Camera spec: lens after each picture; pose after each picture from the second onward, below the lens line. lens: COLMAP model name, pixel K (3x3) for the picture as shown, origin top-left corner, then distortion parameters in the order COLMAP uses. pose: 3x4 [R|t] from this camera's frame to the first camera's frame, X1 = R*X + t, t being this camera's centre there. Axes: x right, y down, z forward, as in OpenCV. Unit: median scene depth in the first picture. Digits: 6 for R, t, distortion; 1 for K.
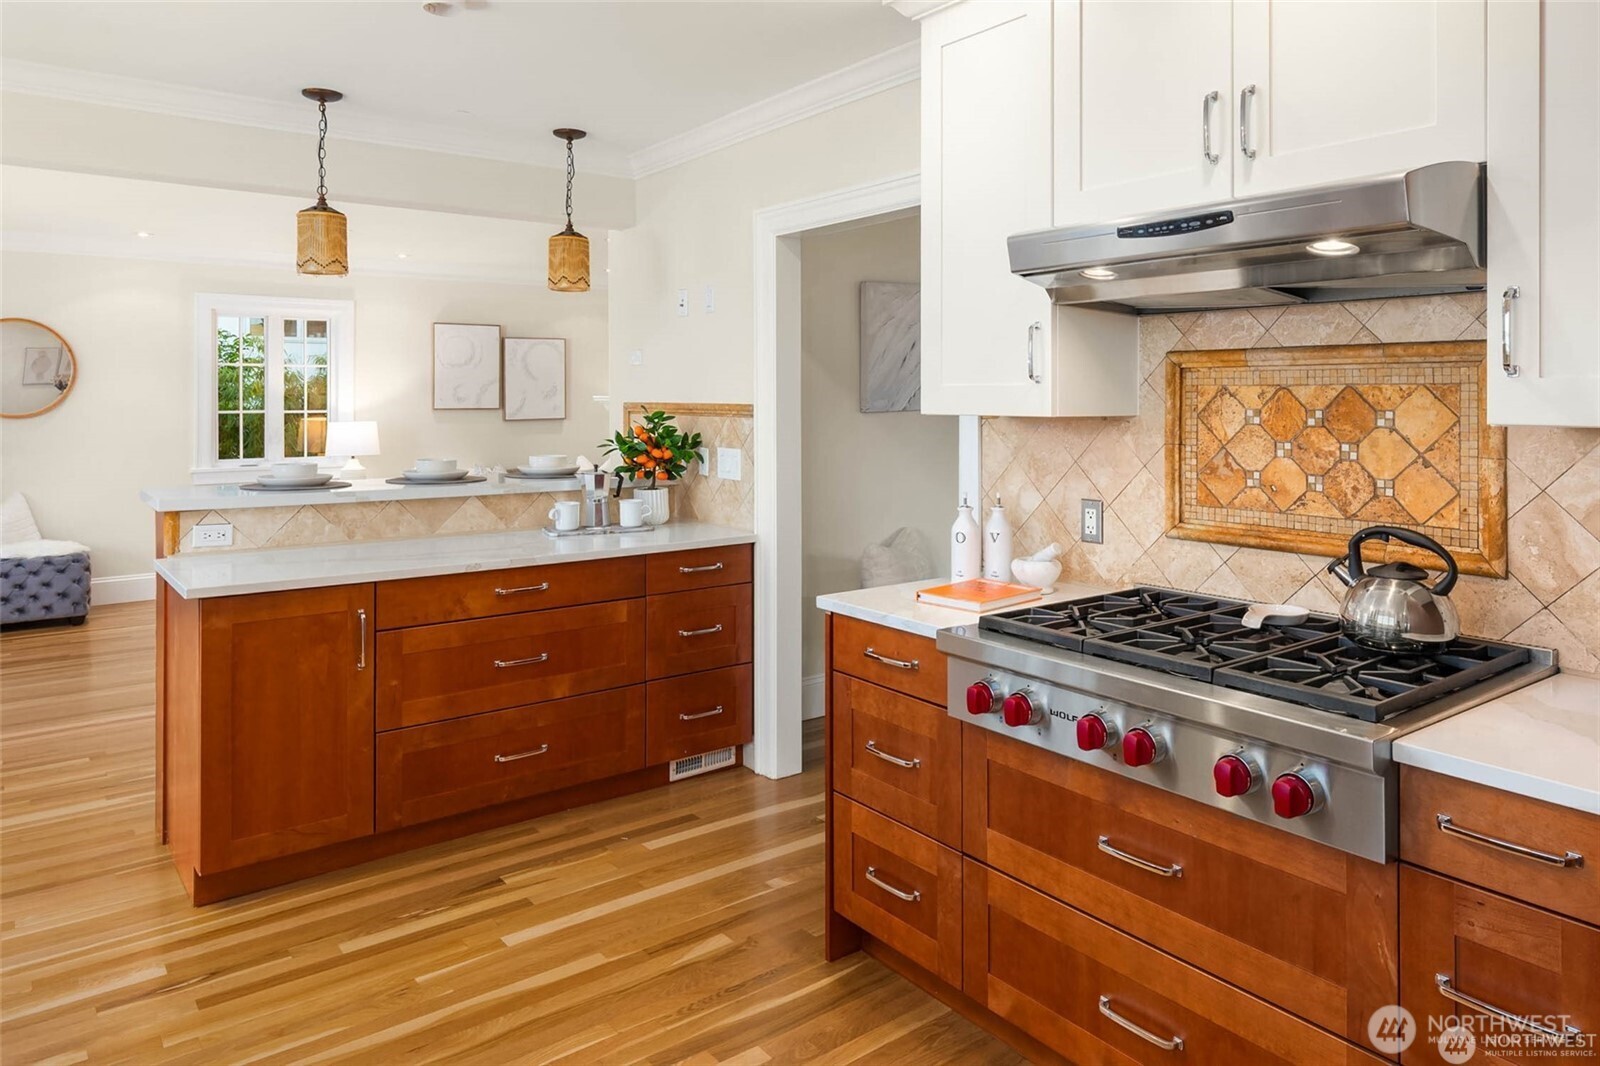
lens RADIAL K [[1042.1, 0, 799.5], [0, 1042.1, 399.2], [0, 0, 1]] dist [0.002256, 0.001290]
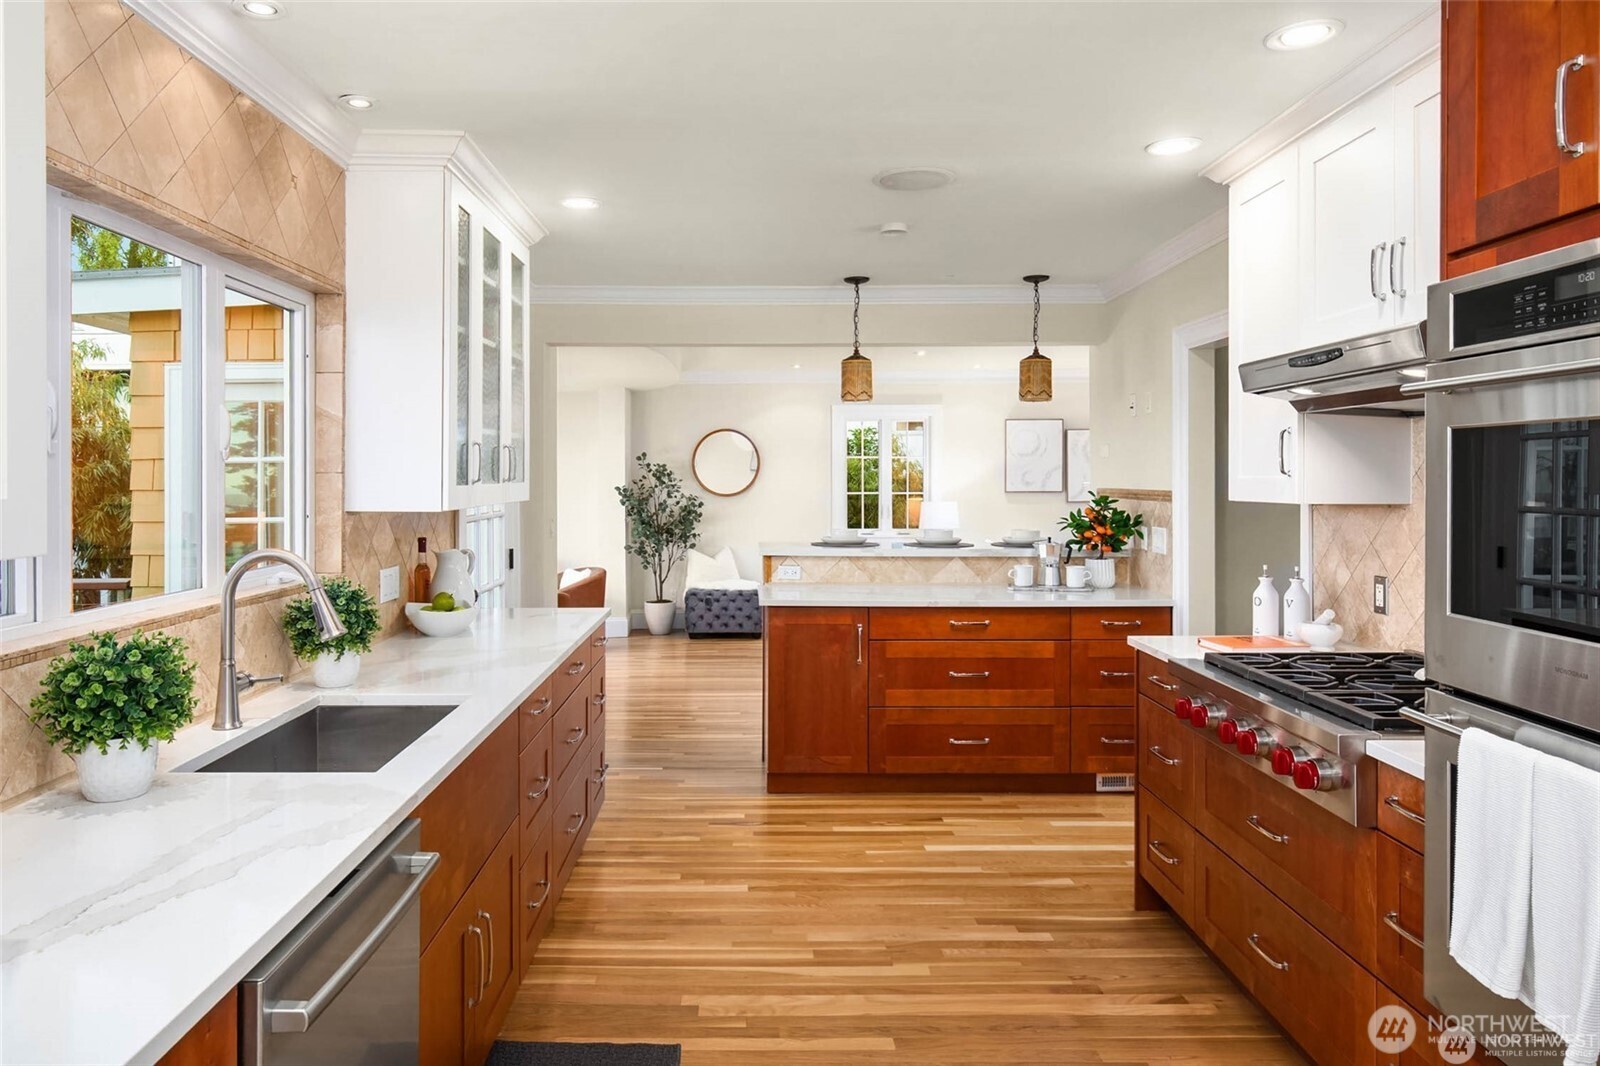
lens RADIAL K [[1018.3, 0, 752.3], [0, 1018.3, 484.4], [0, 0, 1]] dist [-0.000054, 0.000497]
pose [[0.792369, 0.001991, -0.610039, 0.306749], [0.000016, 0.999995, 0.003284, -0.006818], [0.610042, -0.002612, 0.792365, -0.233490]]
